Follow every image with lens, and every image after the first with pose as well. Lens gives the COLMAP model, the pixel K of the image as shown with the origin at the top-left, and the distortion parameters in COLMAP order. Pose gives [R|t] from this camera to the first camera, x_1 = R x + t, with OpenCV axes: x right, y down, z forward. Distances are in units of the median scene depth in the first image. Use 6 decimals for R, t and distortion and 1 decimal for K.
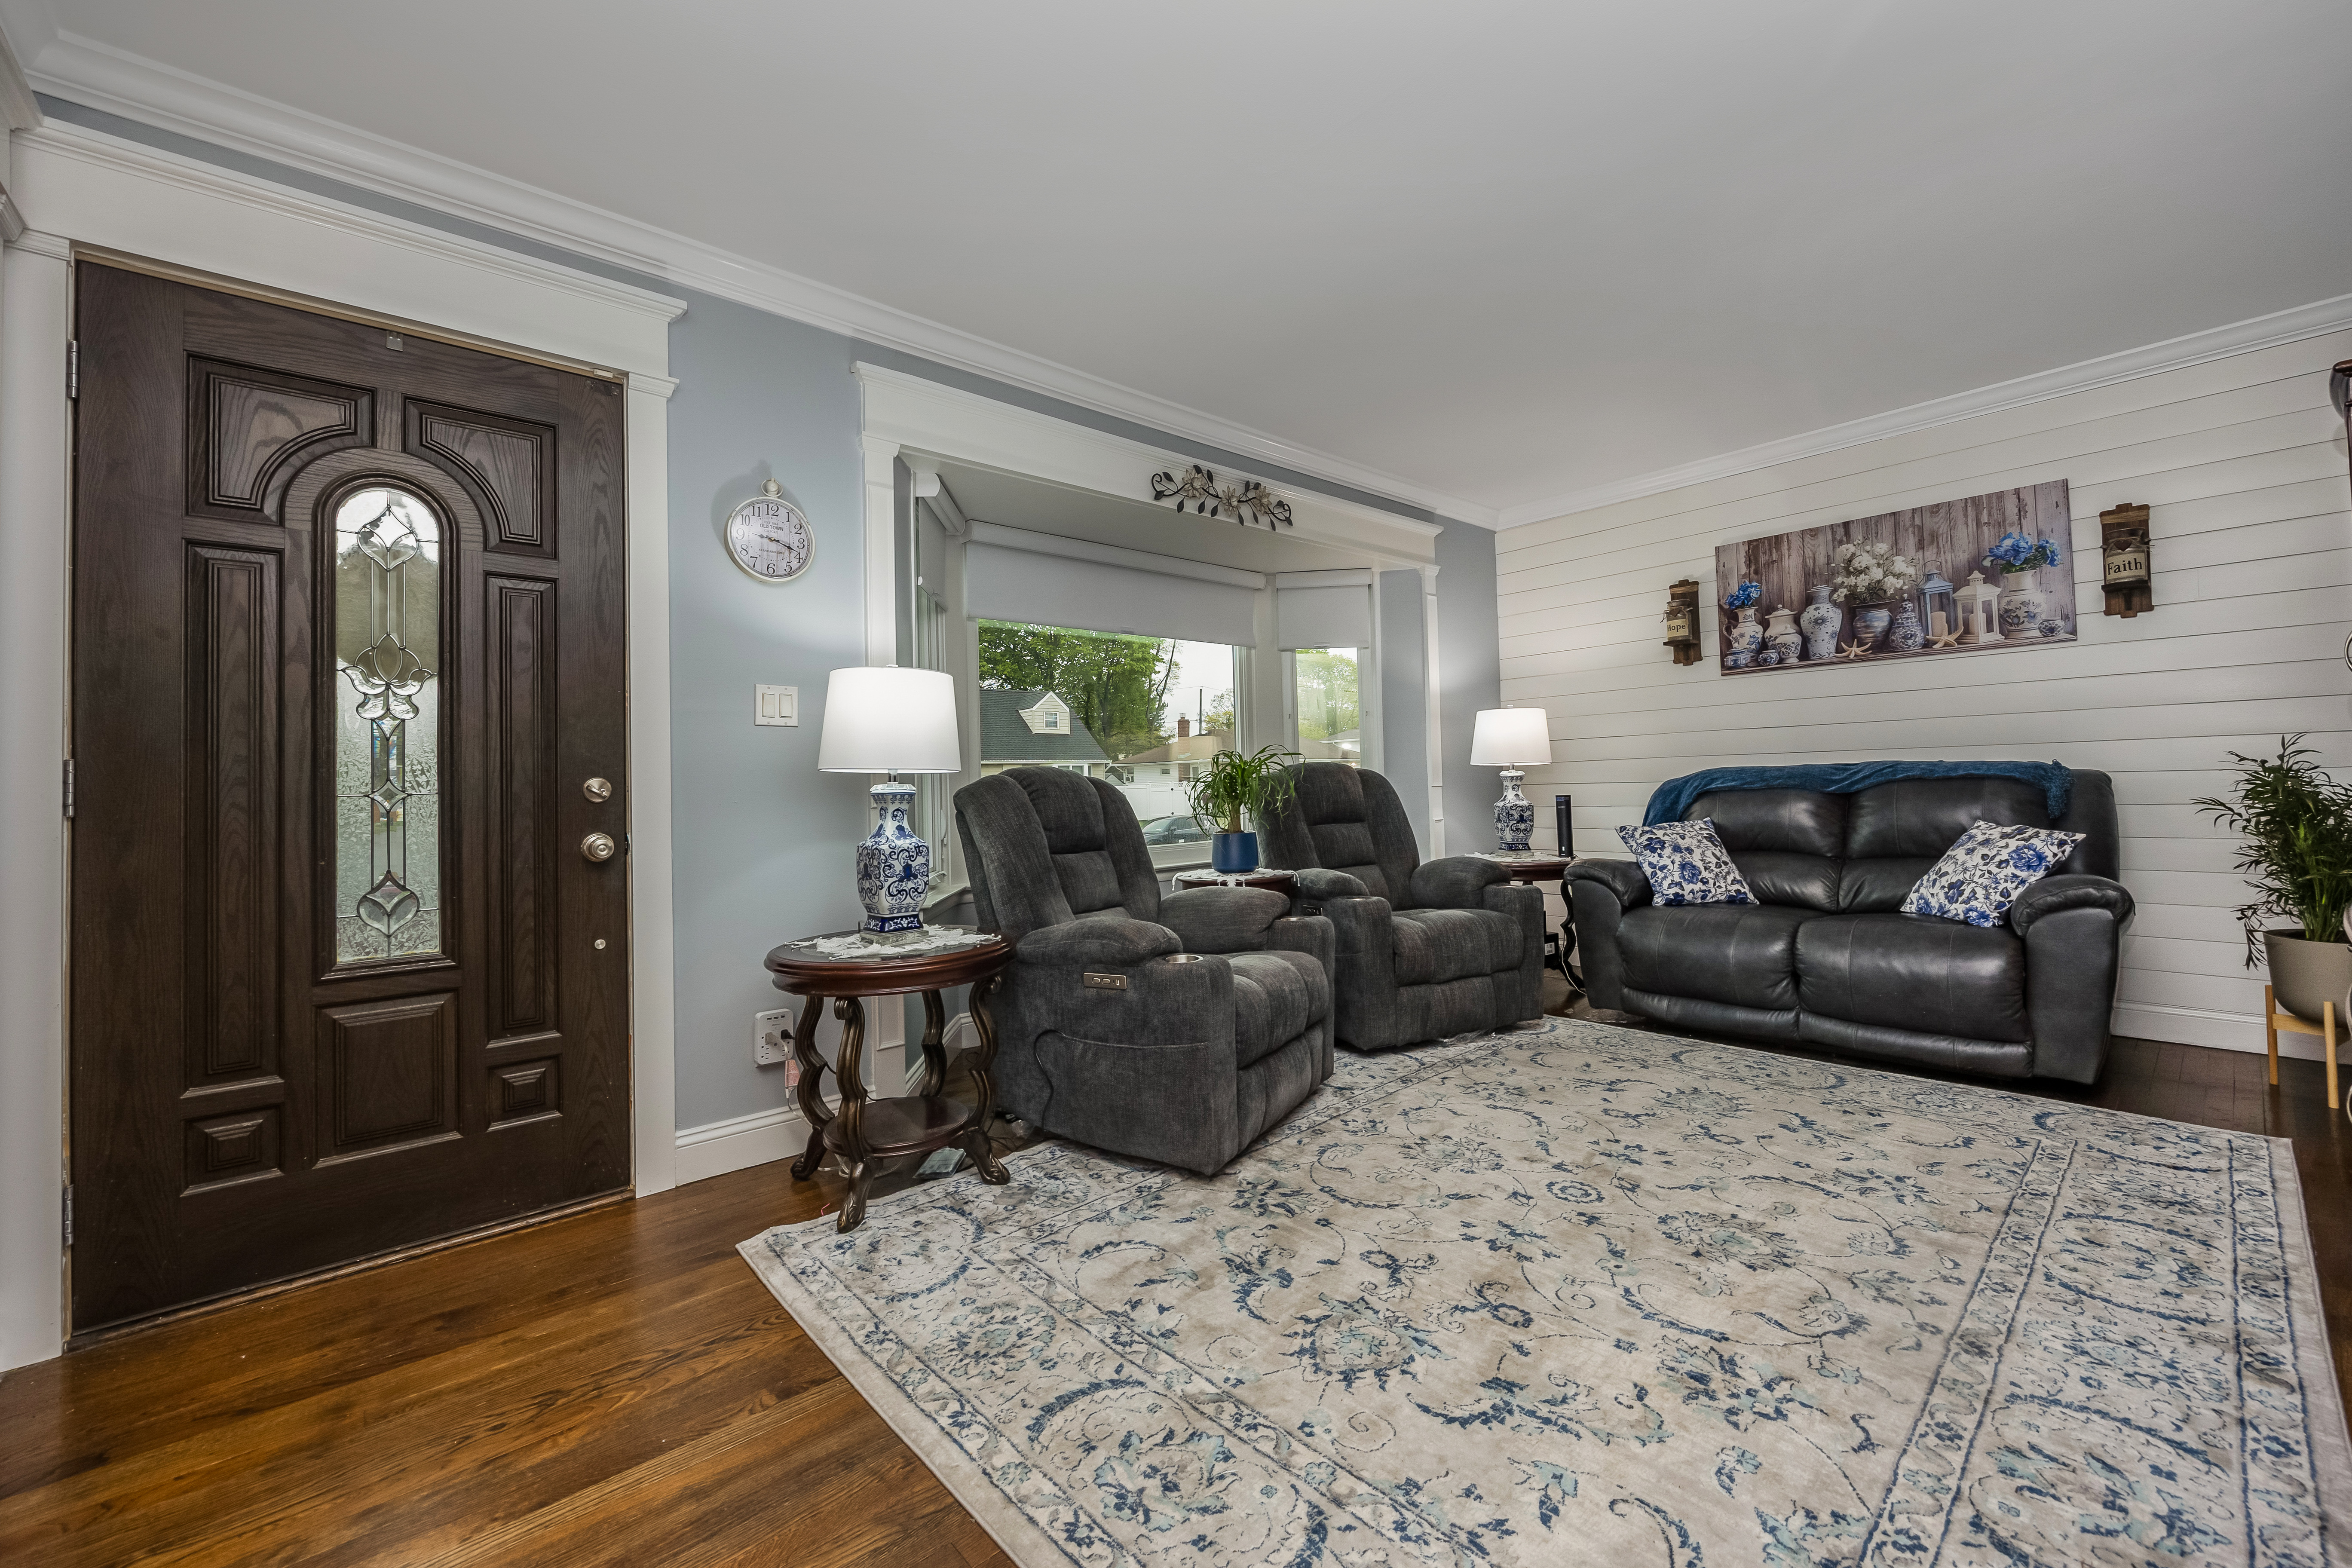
lens RADIAL K [[938.3, 0, 1194.9], [0, 938.3, 774.2], [0, 0, 1]] dist [-0.003059, -0.000225]
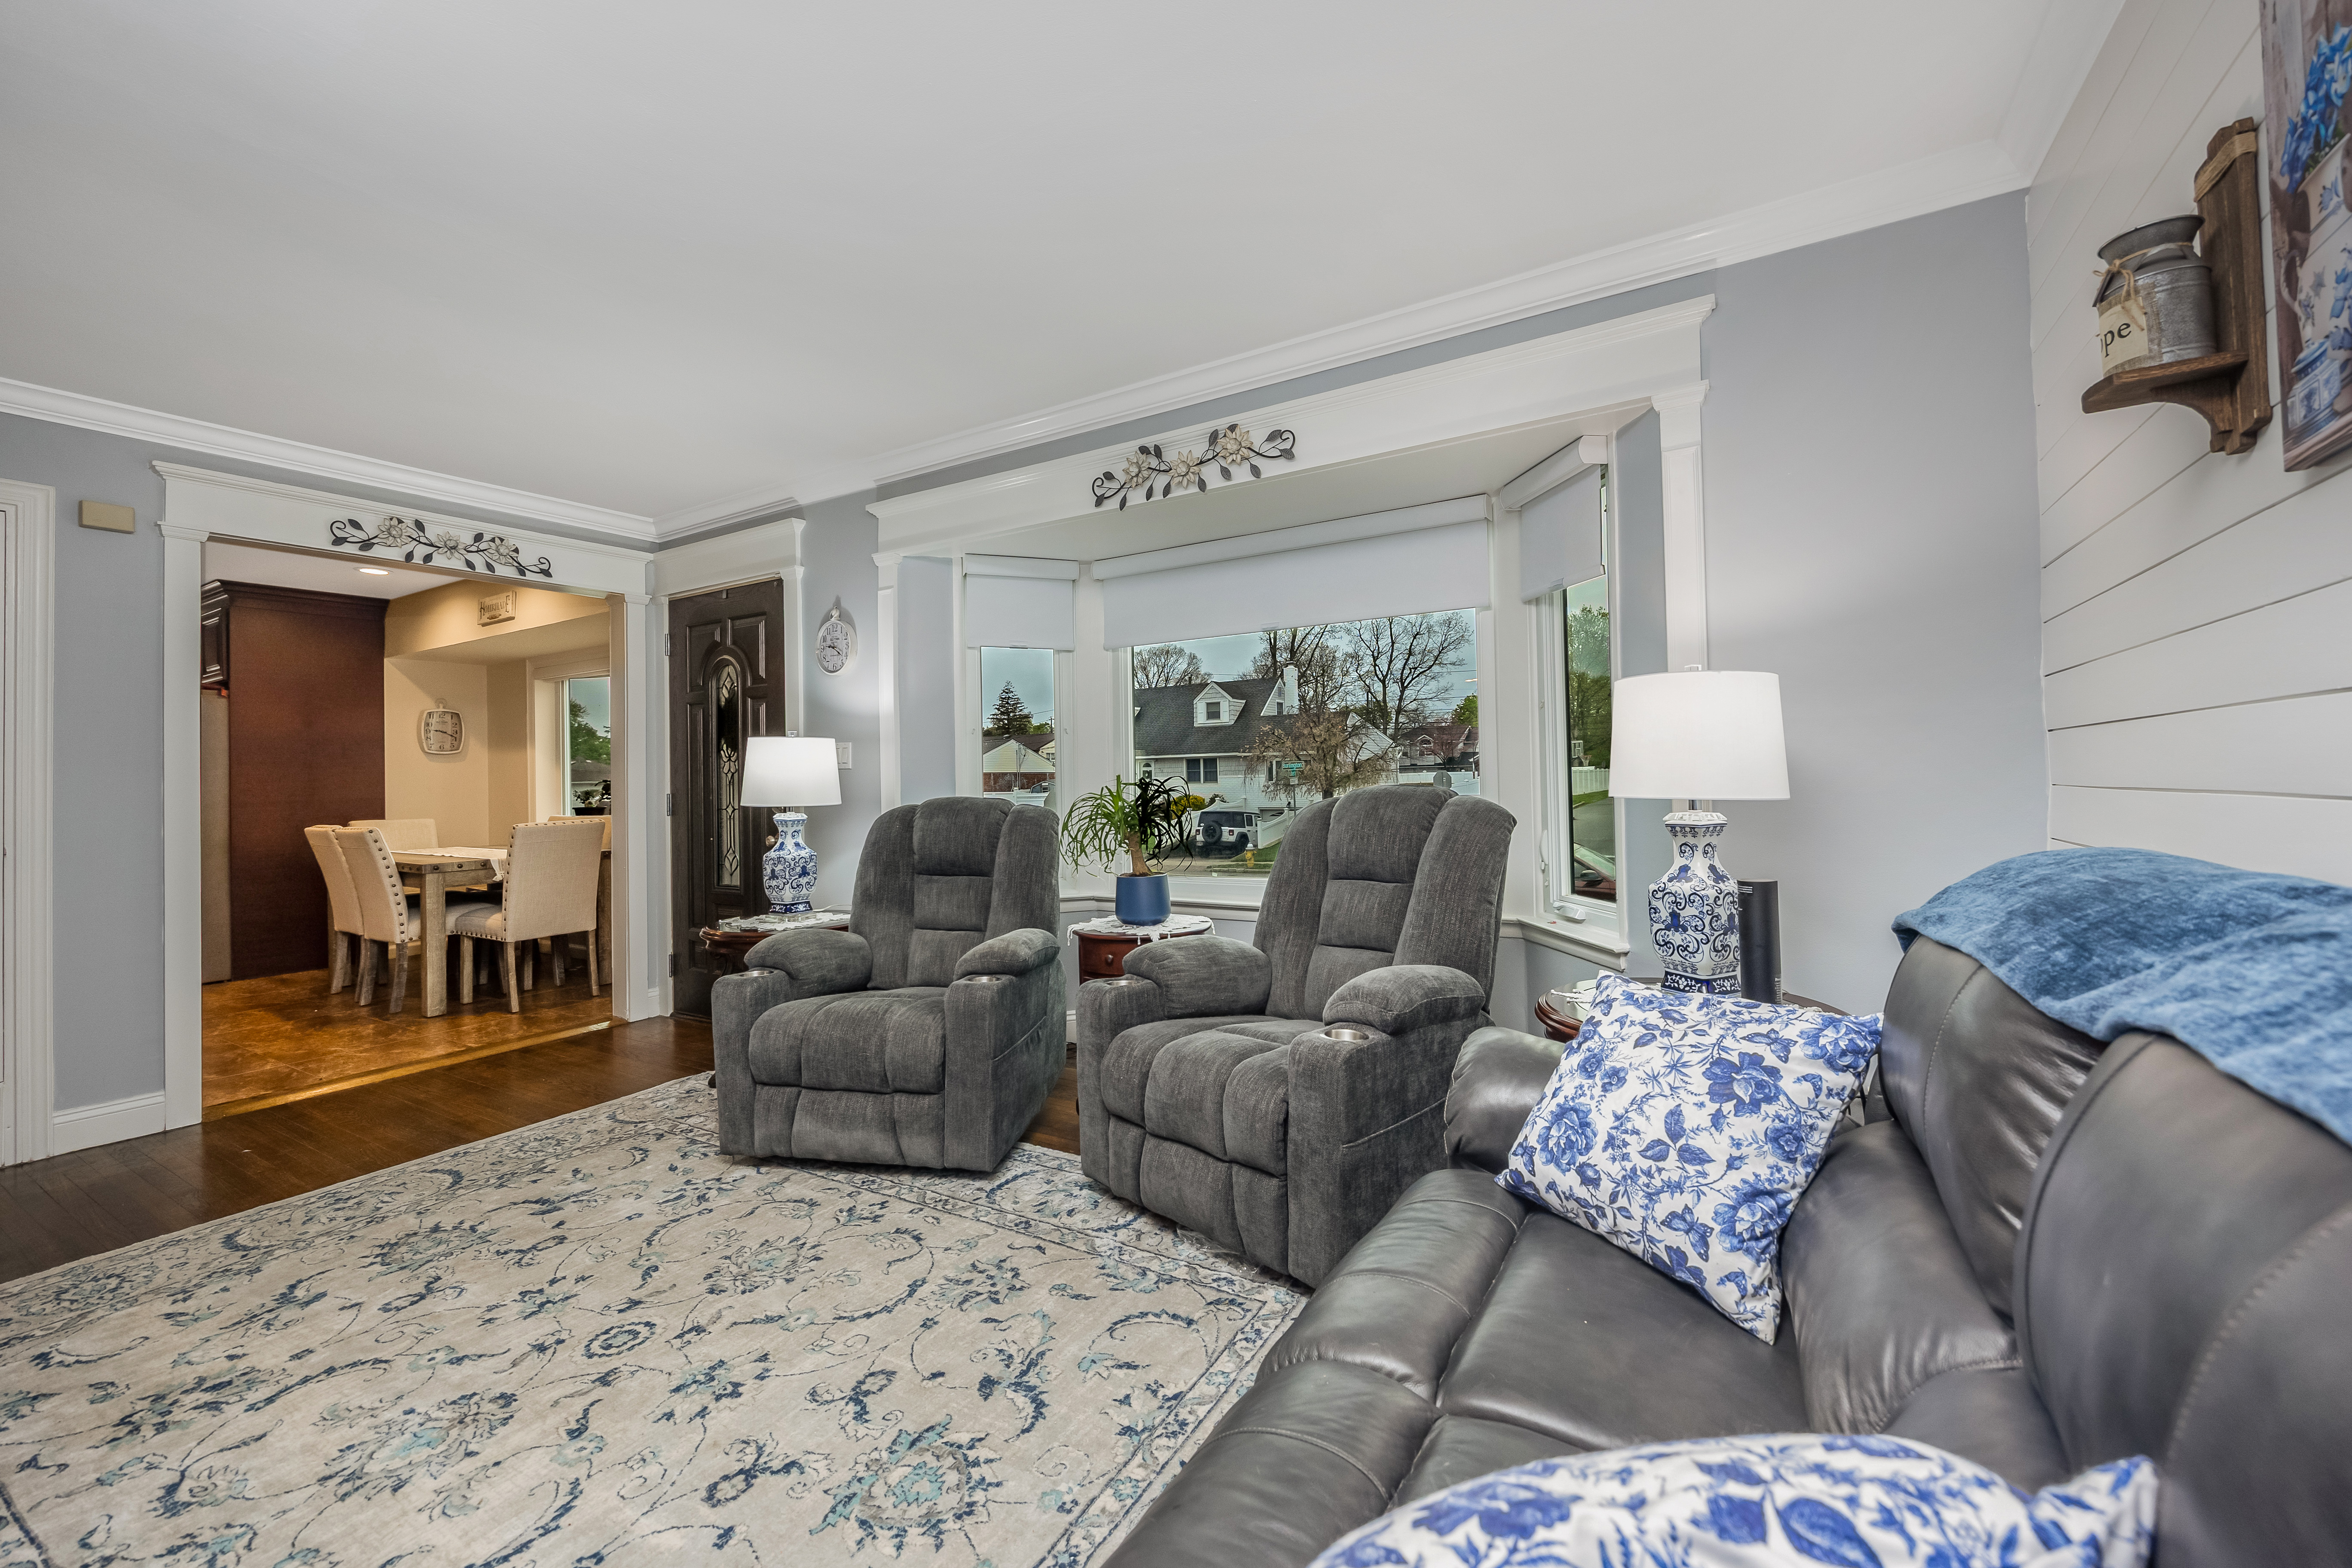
lens RADIAL K [[954.8, 0, 1210.1], [0, 954.8, 760.6], [0, 0, 1]] dist [-0.001524, -0.000738]
pose [[0.293182, 0.004267, -0.956047, 0.940277], [0.026636, 0.999565, 0.012630, -0.052367], [0.955686, -0.029168, 0.292941, 0.861806]]
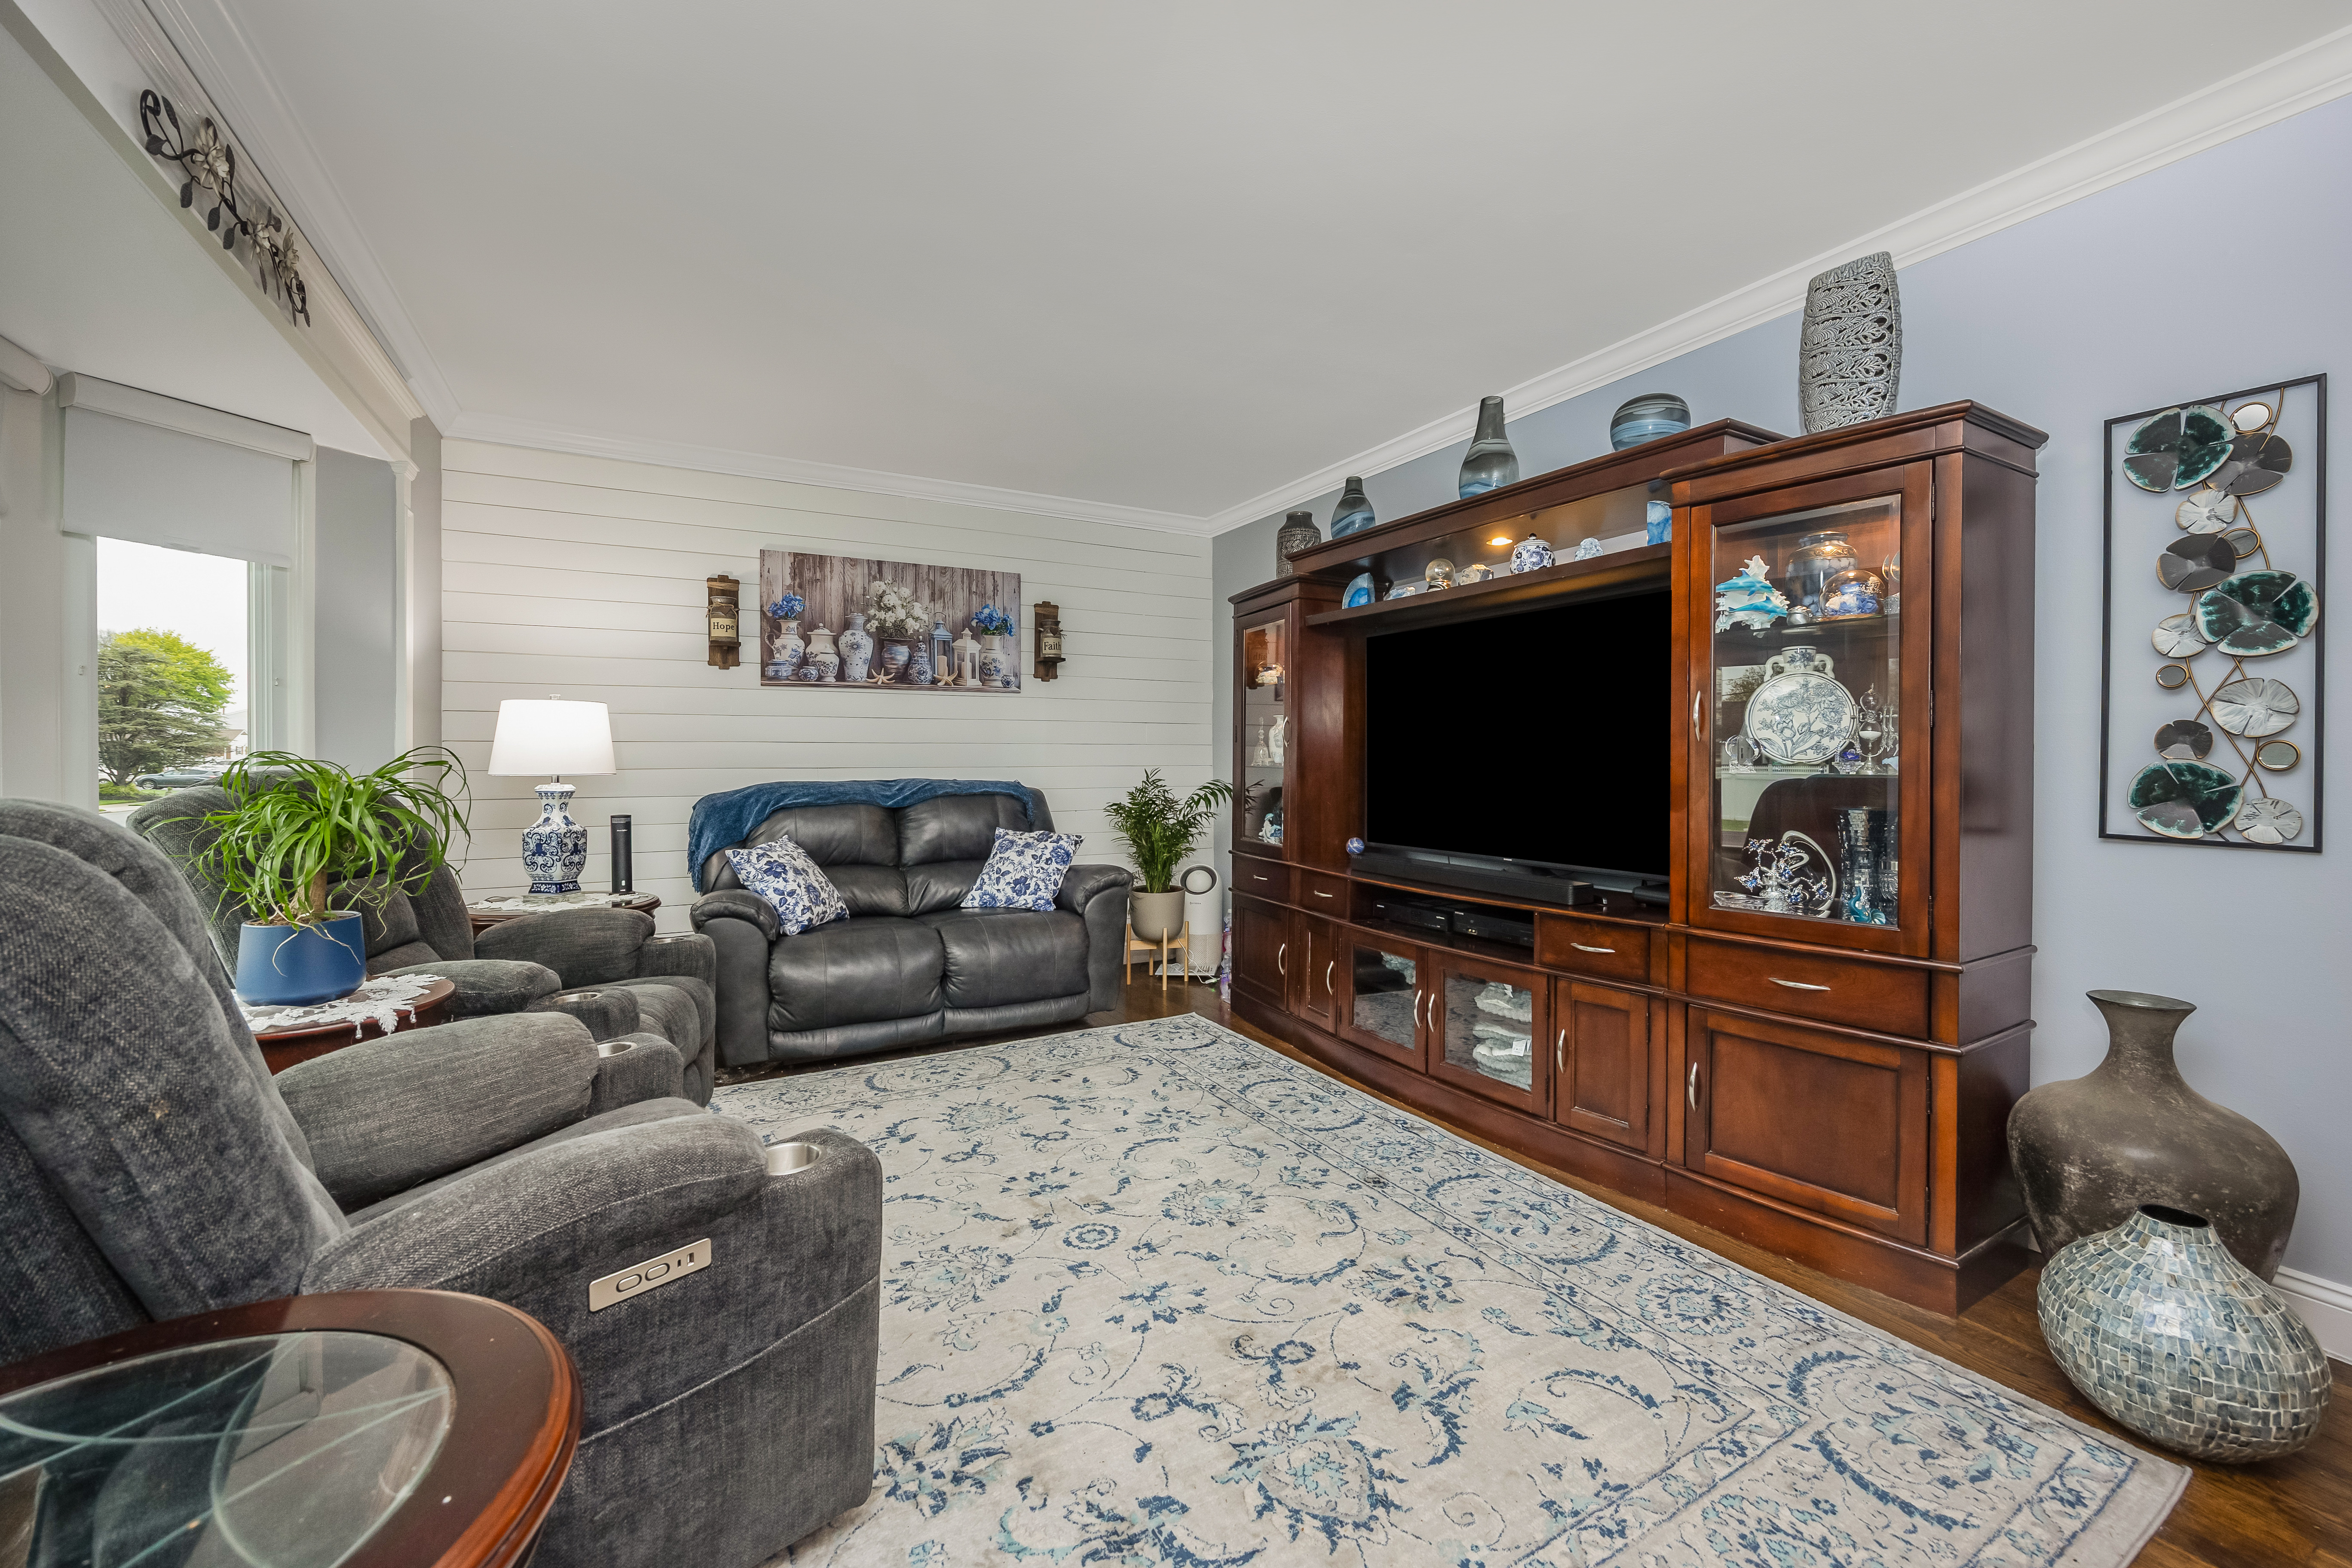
lens RADIAL K [[938.3, 0, 1194.9], [0, 938.3, 774.2], [0, 0, 1]] dist [-0.003059, -0.000225]
pose [[0.221422, 0.012012, 0.975104, -0.353048], [-0.015819, 0.999837, -0.008725, -0.017163], [-0.975050, -0.013493, 0.221575, 0.464903]]
